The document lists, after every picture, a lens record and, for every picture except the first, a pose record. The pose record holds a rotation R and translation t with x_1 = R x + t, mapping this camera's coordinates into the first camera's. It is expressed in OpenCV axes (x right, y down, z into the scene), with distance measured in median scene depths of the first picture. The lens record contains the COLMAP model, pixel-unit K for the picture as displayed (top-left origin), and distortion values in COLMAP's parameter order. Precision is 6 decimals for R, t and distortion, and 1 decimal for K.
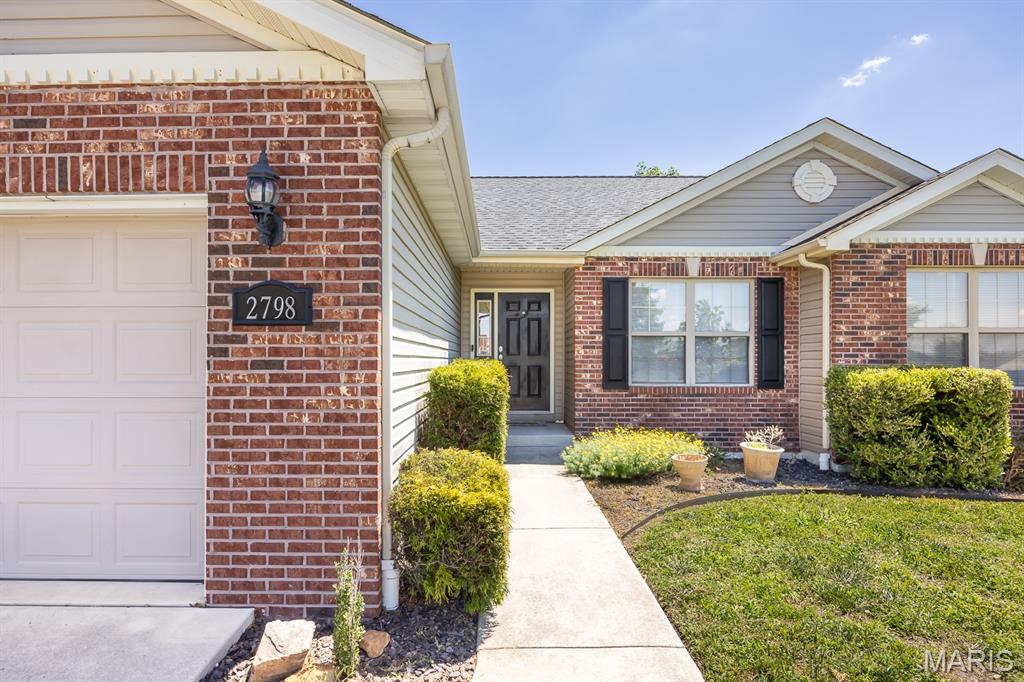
lens RADIAL K [[531.3, 0, 512.1], [0, 531.3, 352.1], [0, 0, 1]] dist [-0.004929, -0.000970]
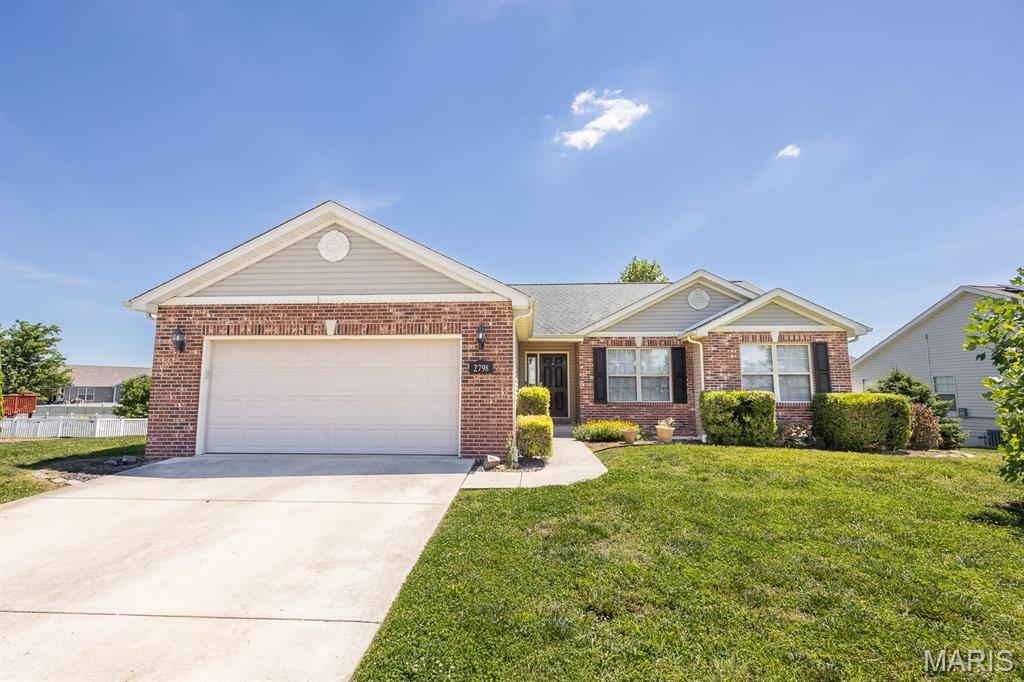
lens RADIAL K [[405.7, 0, 512.0], [0, 405.7, 341.0], [0, 0, 1]] dist [-0.002627, -0.000196]
pose [[0.997497, -0.007194, -0.070347, -0.032116], [-0.001137, 0.993051, -0.117677, 0.020150], [0.070704, 0.117462, 0.990557, -0.648283]]
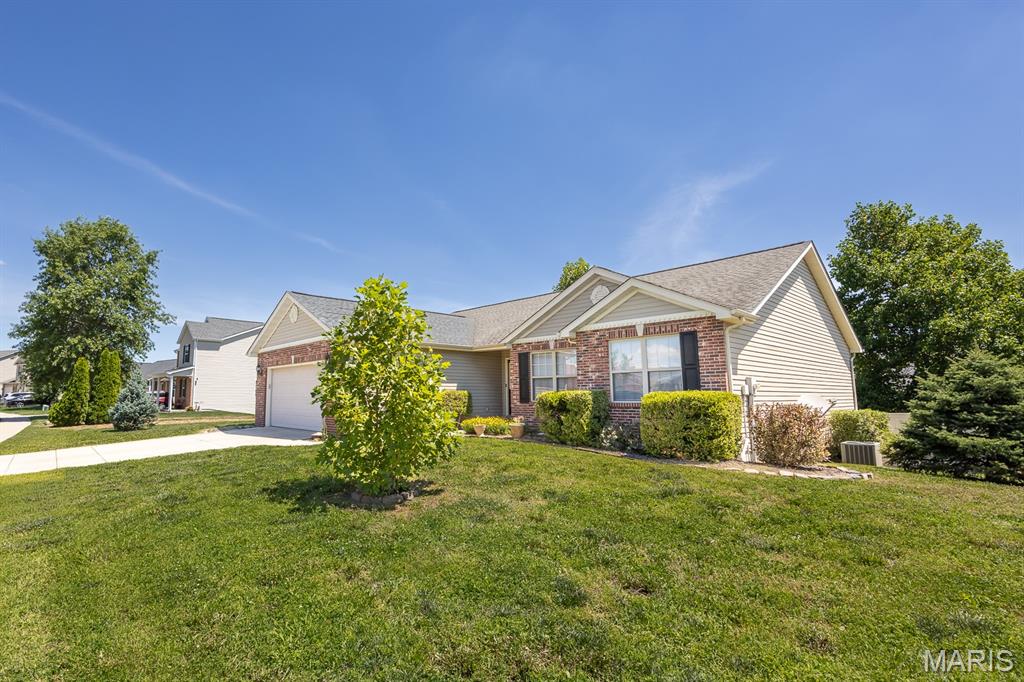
lens RADIAL K [[416.2, 0, 478.5], [0, 416.2, 338.8], [0, 0, 1]] dist [-0.001947, -0.000096]
pose [[0.727208, -0.097014, -0.679527, 1.483131], [0.012544, 0.991675, -0.128154, 0.029097], [0.686303, 0.084671, 0.722371, -0.468664]]
